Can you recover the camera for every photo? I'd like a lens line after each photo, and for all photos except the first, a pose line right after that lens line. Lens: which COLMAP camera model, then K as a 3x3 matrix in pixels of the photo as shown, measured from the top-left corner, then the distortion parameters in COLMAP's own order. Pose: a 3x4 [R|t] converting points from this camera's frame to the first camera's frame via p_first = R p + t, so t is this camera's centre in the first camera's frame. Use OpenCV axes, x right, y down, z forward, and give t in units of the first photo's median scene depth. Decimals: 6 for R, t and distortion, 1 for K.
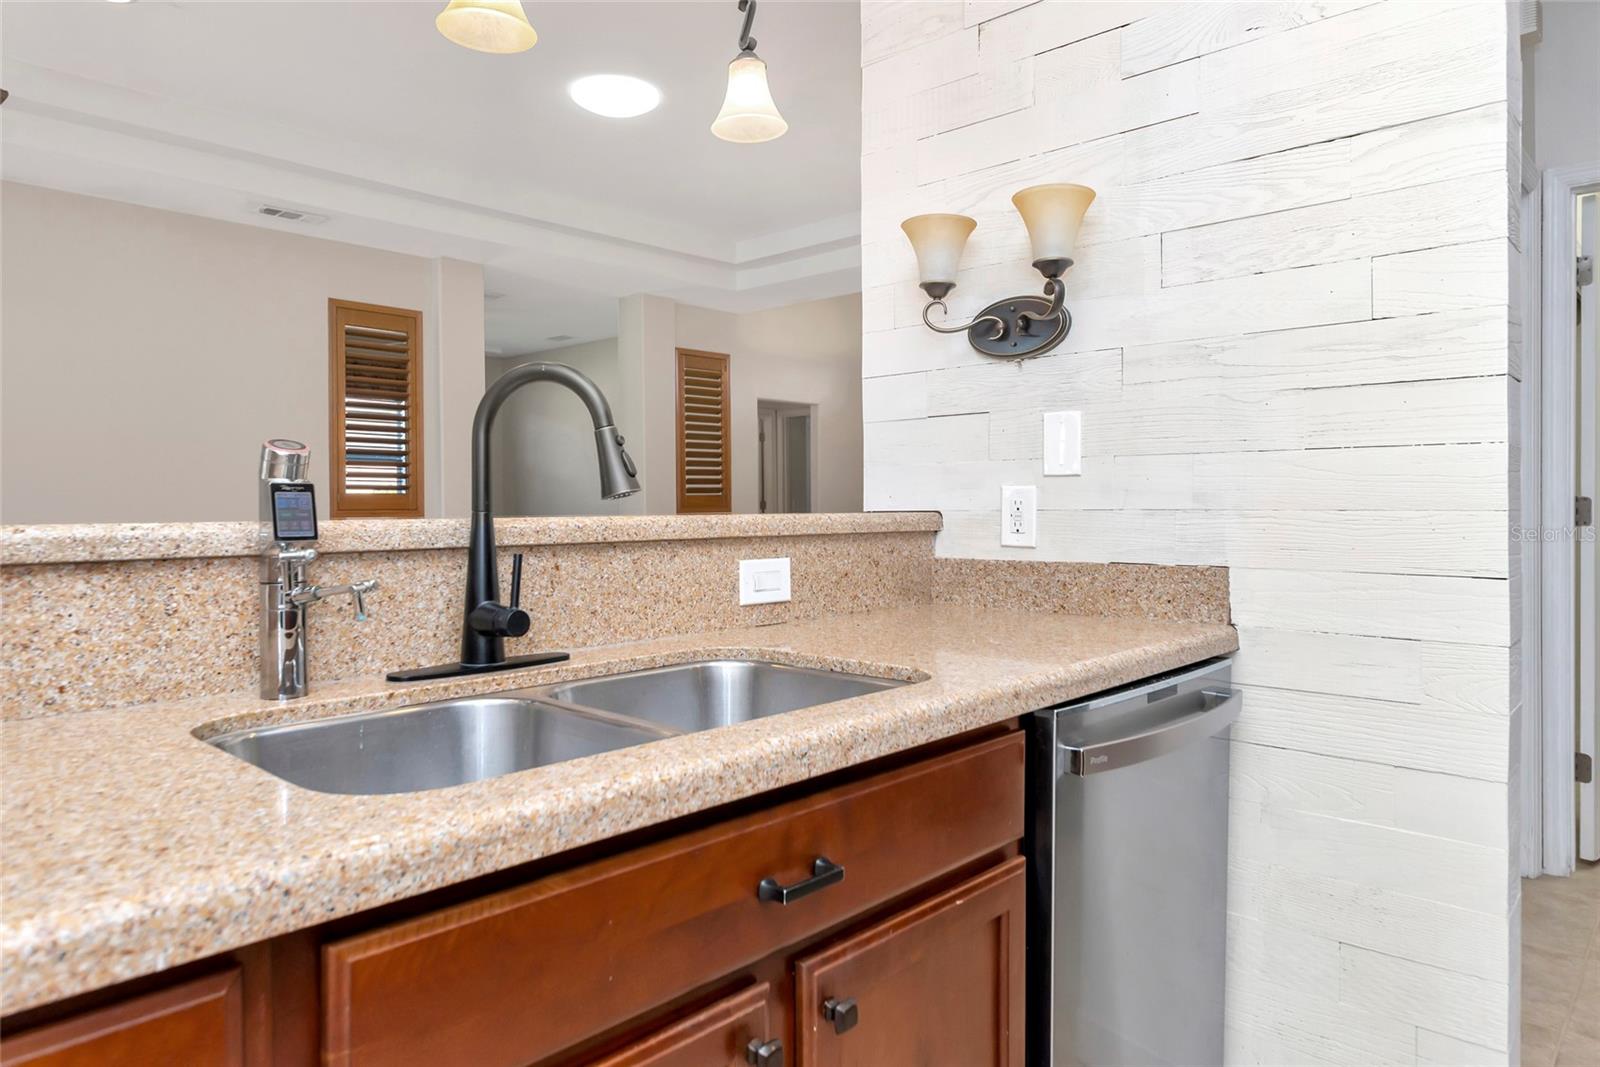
lens RADIAL K [[1019.6, 0, 794.9], [0, 1019.6, 516.7], [0, 0, 1]] dist [-0.002099, -0.003084]
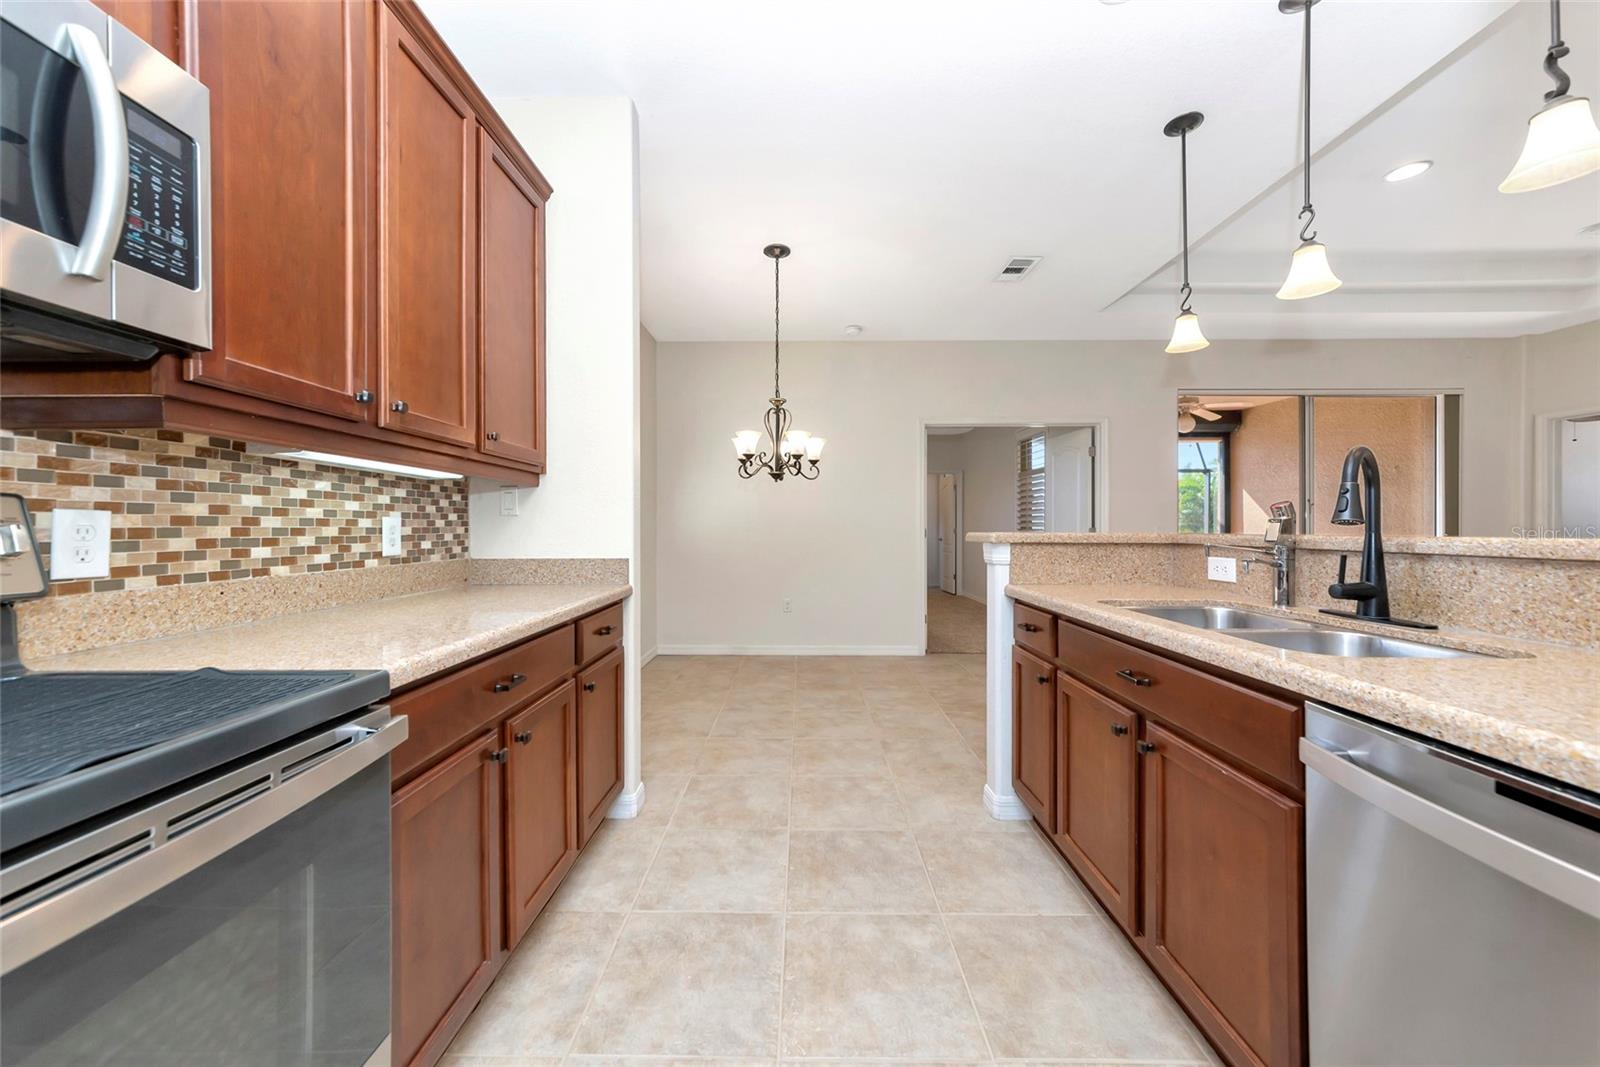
lens RADIAL K [[561.8, 0, 800.0], [0, 561.8, 533.5], [0, 0, 1]] dist [0.007747, 0.000127]
pose [[-0.741887, 0.010707, -0.670439, 0.956824], [-0.006636, 0.999706, 0.023309, -0.016451], [0.670492, 0.021742, -0.741598, 0.911278]]
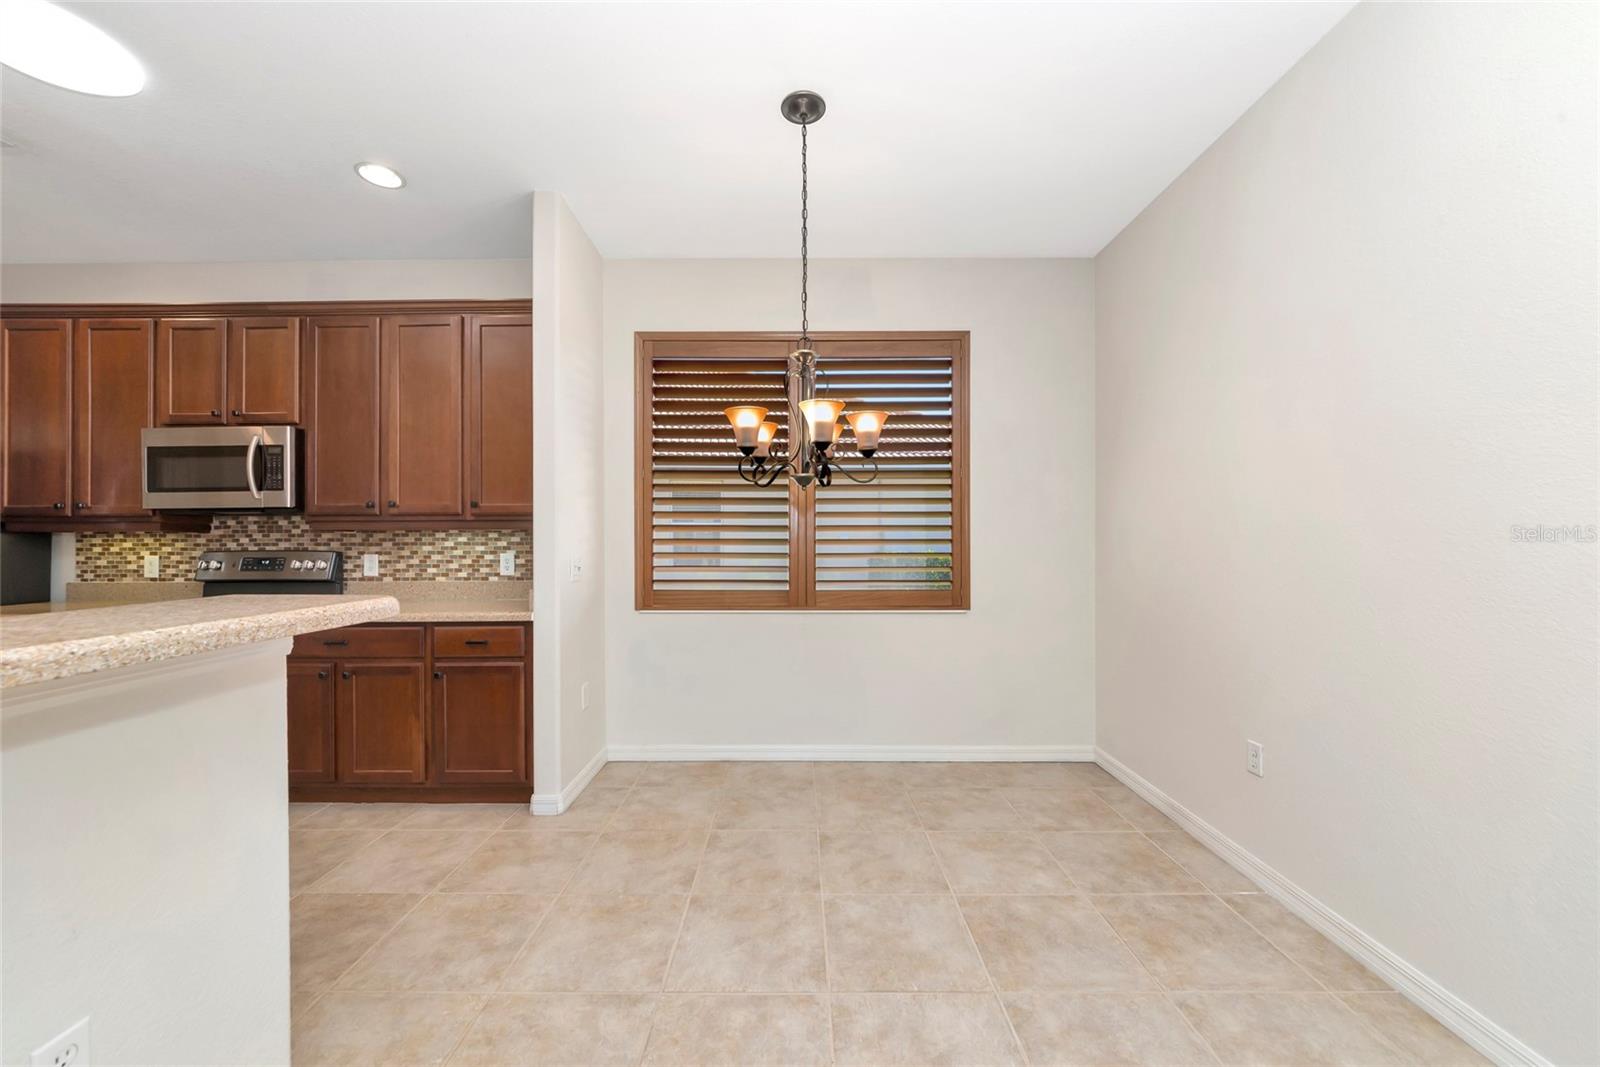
lens RADIAL K [[598.1, 0, 797.4], [0, 598.1, 542.8], [0, 0, 1]] dist [-0.007931, 0.000018]
pose [[-0.672155, 0.005275, 0.740391, -1.448112], [0.016199, 0.999840, 0.007583, -0.055043], [-0.740233, 0.017090, -0.672133, 0.183070]]
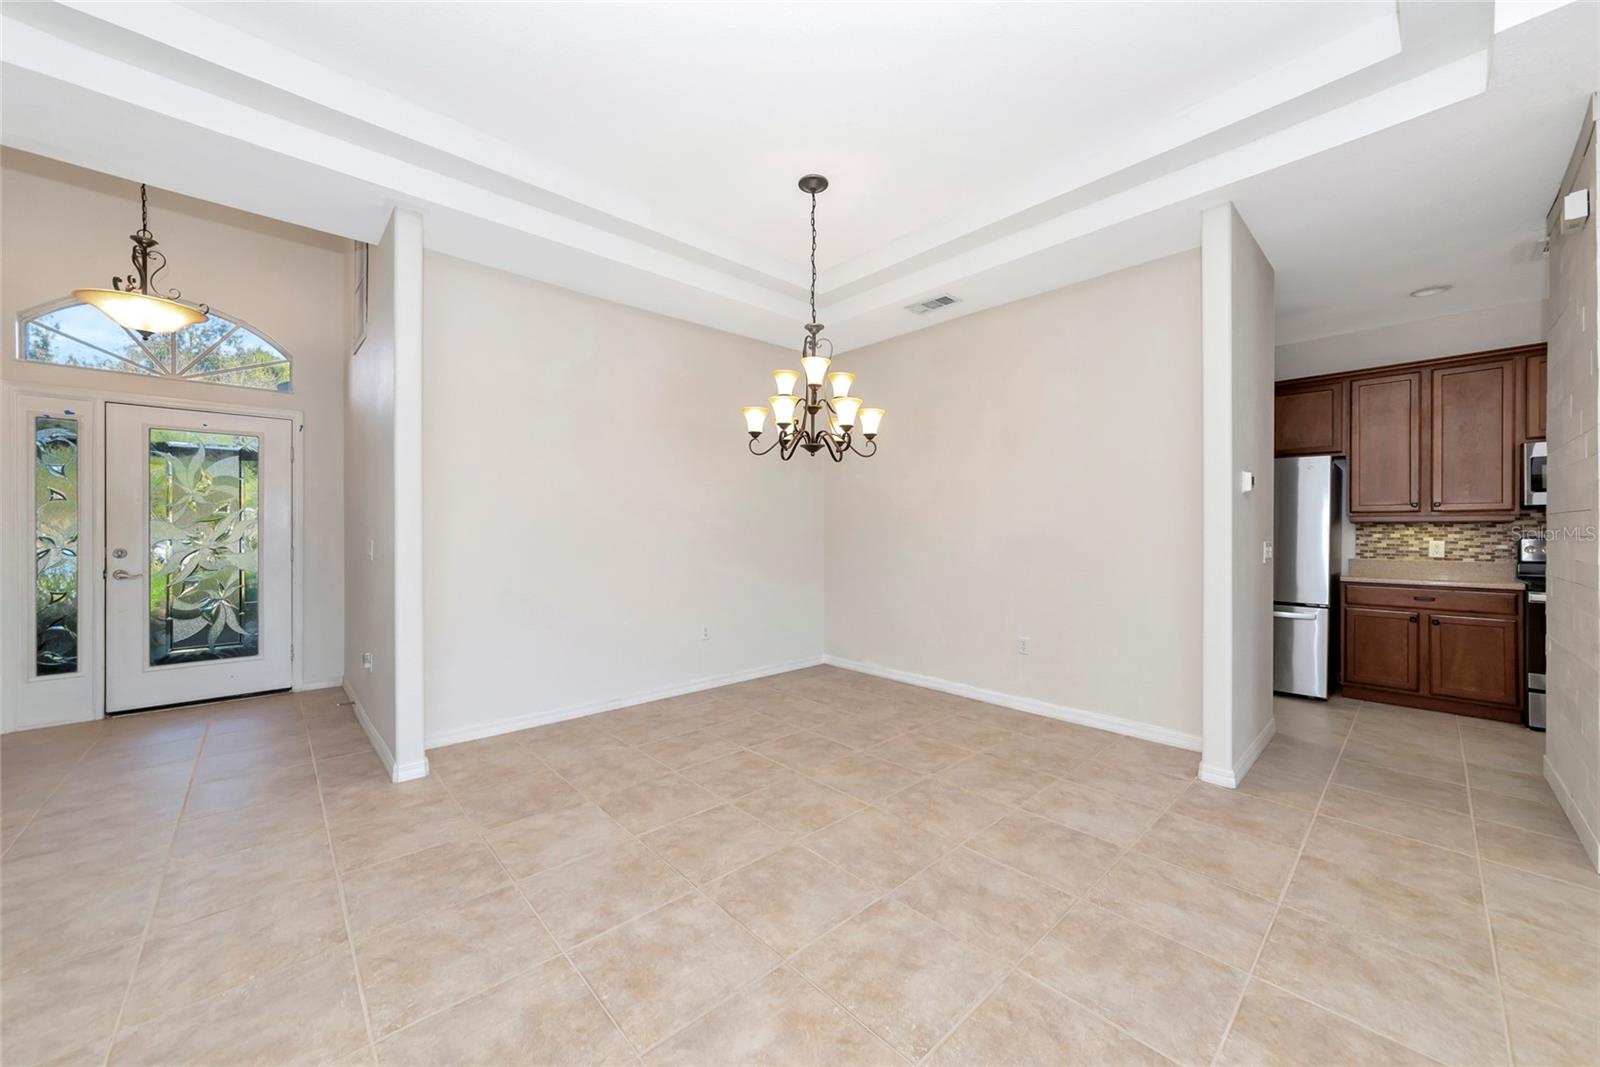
lens RADIAL K [[580.3, 0, 798.4], [0, 580.3, 530.2], [0, 0, 1]] dist [-0.012539, 0.002783]
pose [[0.079480, 0.005251, 0.996823, -1.292828], [0.011787, 0.999911, -0.006207, -0.099283], [-0.996767, 0.012243, 0.079411, 3.272246]]
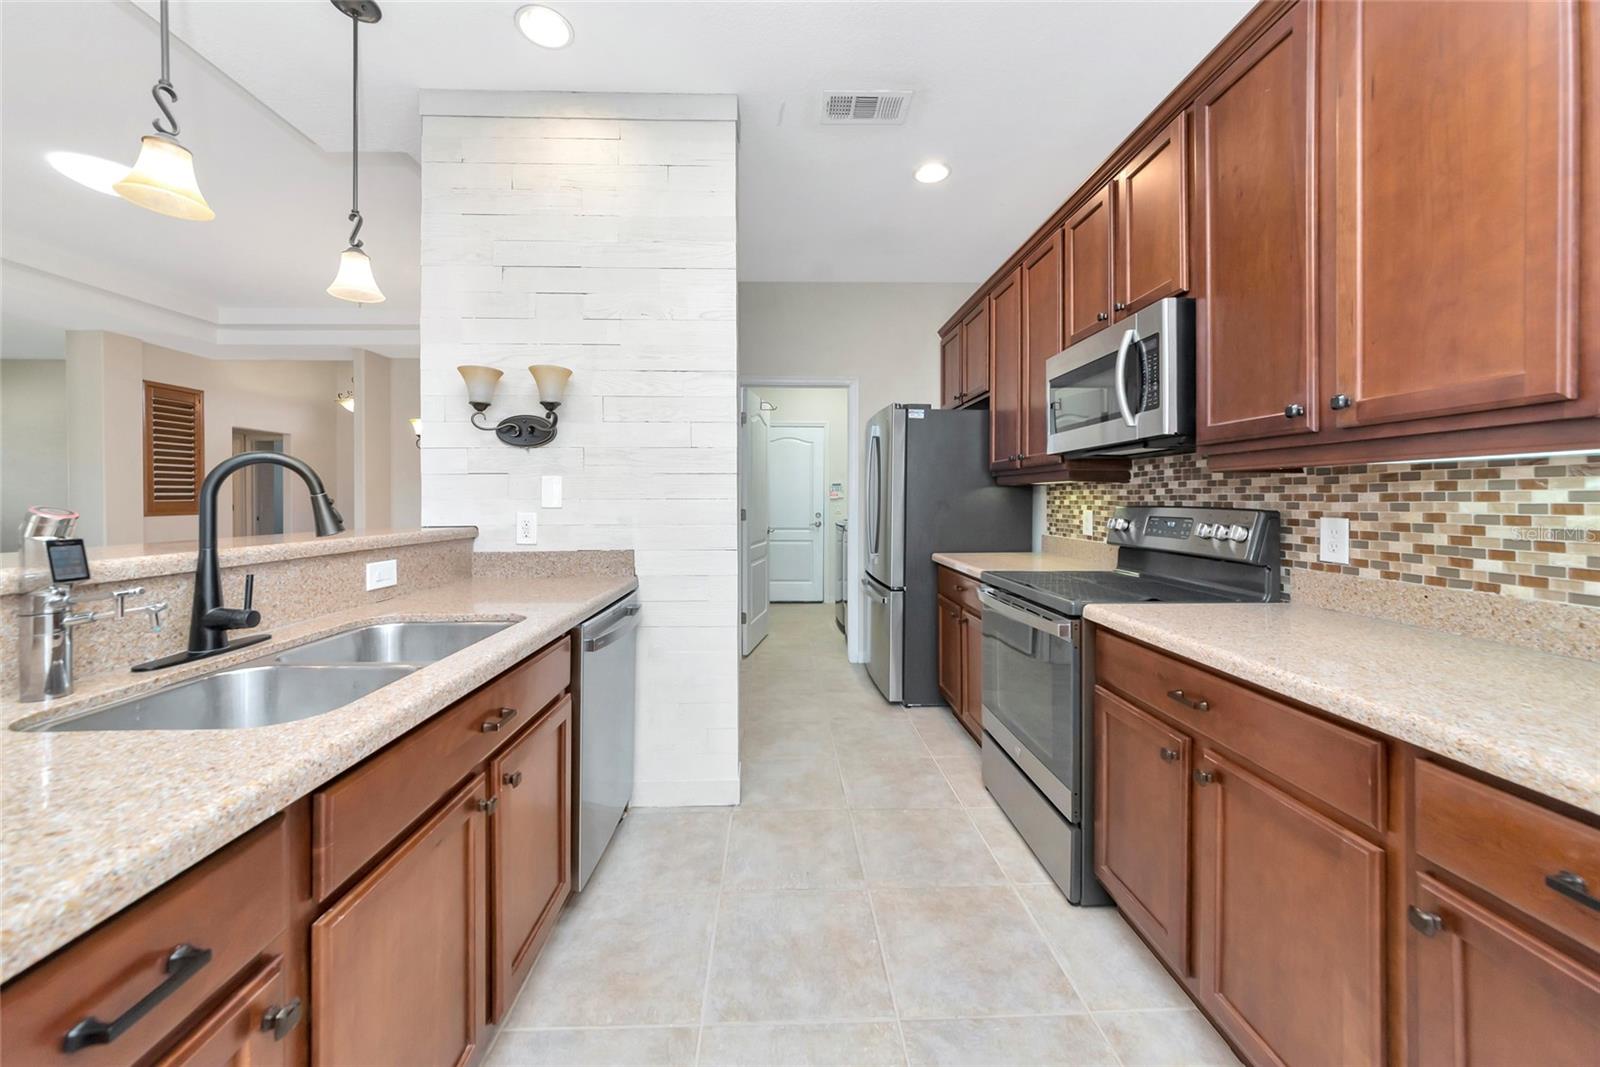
lens RADIAL K [[582.0, 0, 793.3], [0, 582.0, 499.5], [0, 0, 1]] dist [0.001139, 0.000079]
pose [[0.715999, 0.001360, 0.698100, -0.247833], [0.008565, 0.999906, -0.010733, -0.051716], [-0.698049, 0.013664, 0.715920, -0.185738]]
